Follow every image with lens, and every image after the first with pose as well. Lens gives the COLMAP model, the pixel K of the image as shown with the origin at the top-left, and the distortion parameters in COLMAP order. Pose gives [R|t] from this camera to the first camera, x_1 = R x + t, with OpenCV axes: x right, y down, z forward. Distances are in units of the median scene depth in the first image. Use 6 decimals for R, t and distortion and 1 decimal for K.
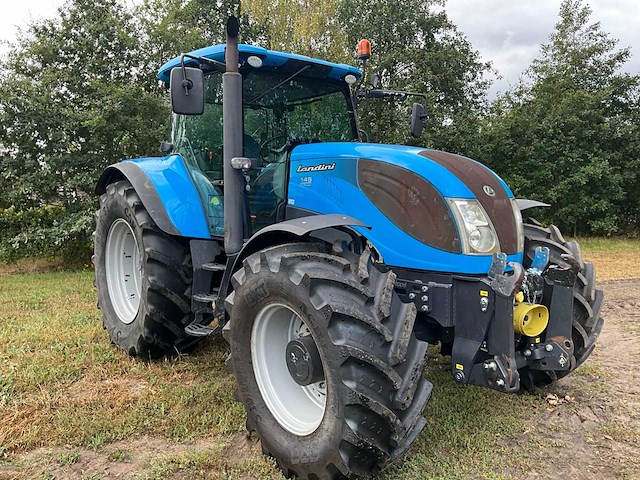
lens RADIAL K [[526.8, 0, 318.1], [0, 526.8, 236.6], [0, 0, 1]] dist [0.078177, -0.129153]
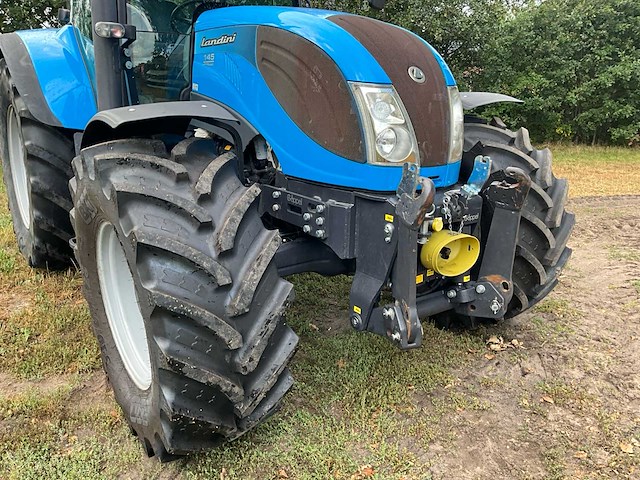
lens RADIAL K [[526.8, 0, 318.1], [0, 526.8, 236.6], [0, 0, 1]] dist [0.078177, -0.129153]
pose [[0.998808, 0.037528, -0.031209, 0.219893], [-0.031131, 0.982278, 0.184829, -0.000054], [0.037592, -0.183637, 0.982275, 0.251597]]
